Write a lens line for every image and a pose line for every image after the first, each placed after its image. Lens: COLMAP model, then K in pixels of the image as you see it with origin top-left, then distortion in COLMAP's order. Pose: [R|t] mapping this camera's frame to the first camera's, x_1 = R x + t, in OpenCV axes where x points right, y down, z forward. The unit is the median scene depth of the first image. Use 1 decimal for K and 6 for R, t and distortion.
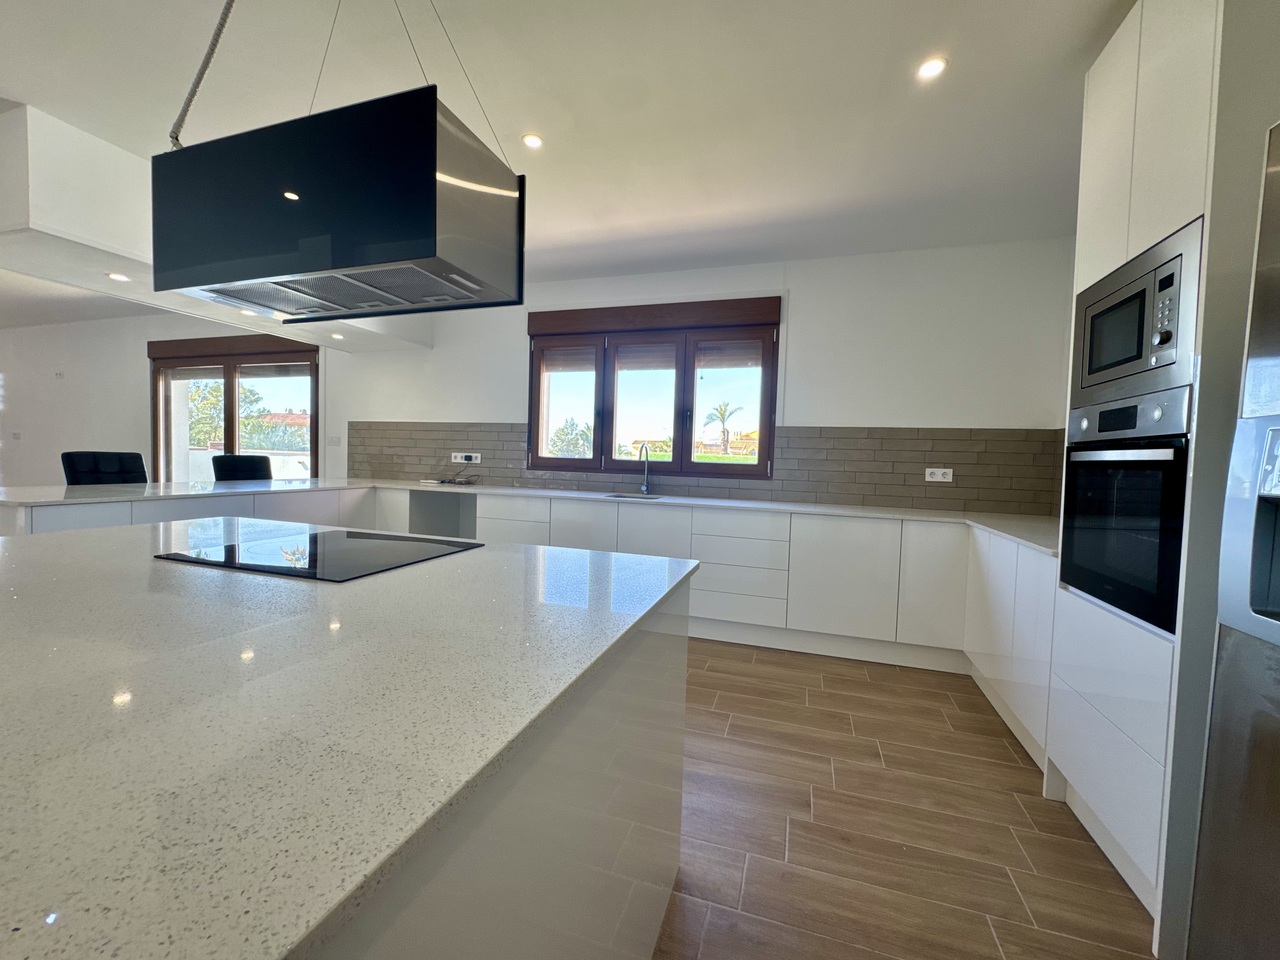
lens RADIAL K [[509.2, 0, 648.0], [0, 509.2, 481.1], [0, 0, 1]] dist [-0.003019, 0.000231]
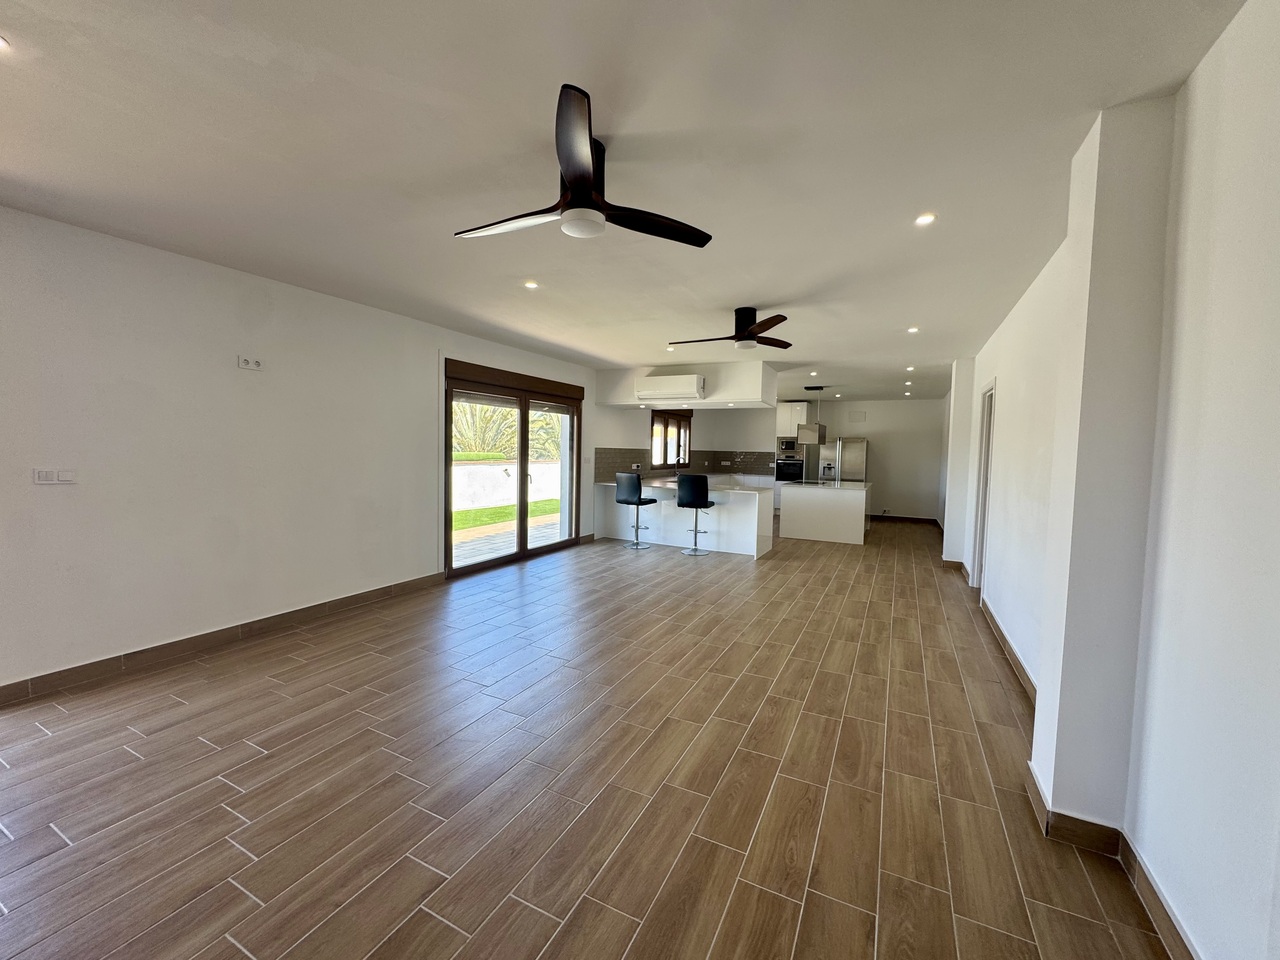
lens RADIAL K [[509.2, 0, 641.2], [0, 509.2, 481.6], [0, 0, 1]] dist [-0.003019, 0.000231]
pose [[0.164179, -0.089425, 0.982369, -2.398066], [0.027961, 0.995904, 0.085984, -0.161905], [-0.986034, 0.013352, 0.166007, 0.665703]]
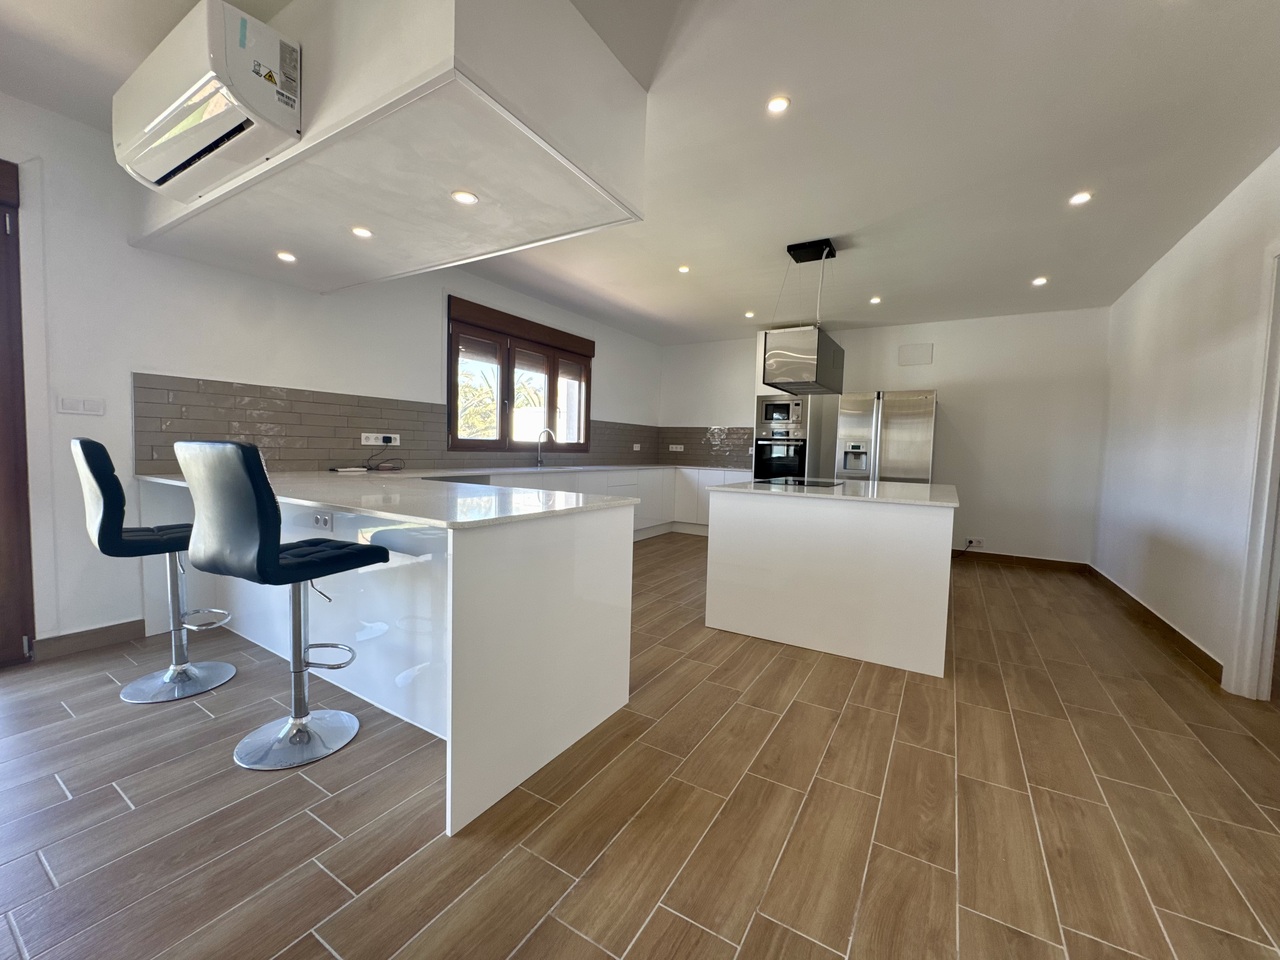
lens RADIAL K [[509.2, 0, 636.2], [0, 509.2, 480.8], [0, 0, 1]] dist [-0.003019, 0.000231]
pose [[0.244283, -0.087398, 0.965758, -1.120983], [0.022532, 0.996173, 0.084451, -0.040121], [-0.969442, 0.001130, 0.245317, 0.385008]]
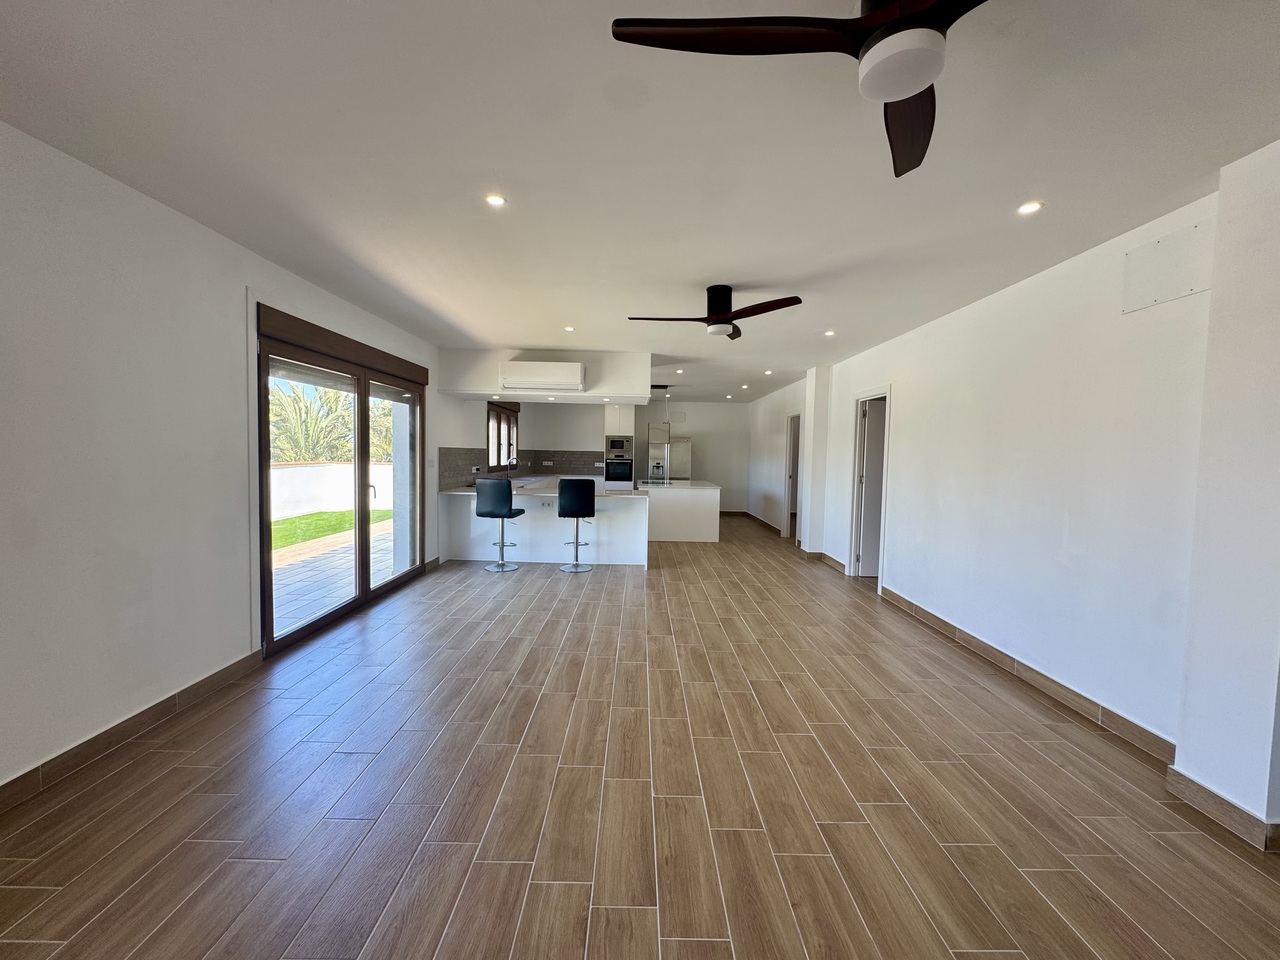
lens RADIAL K [[509.2, 0, 639.5], [0, 509.2, 478.1], [0, 0, 1]] dist [-0.003019, 0.000231]
pose [[-0.299039, -0.085297, 0.950421, -2.162467], [0.013773, 0.995507, 0.093677, -0.170286], [-0.954142, 0.041103, -0.296520, 1.011421]]
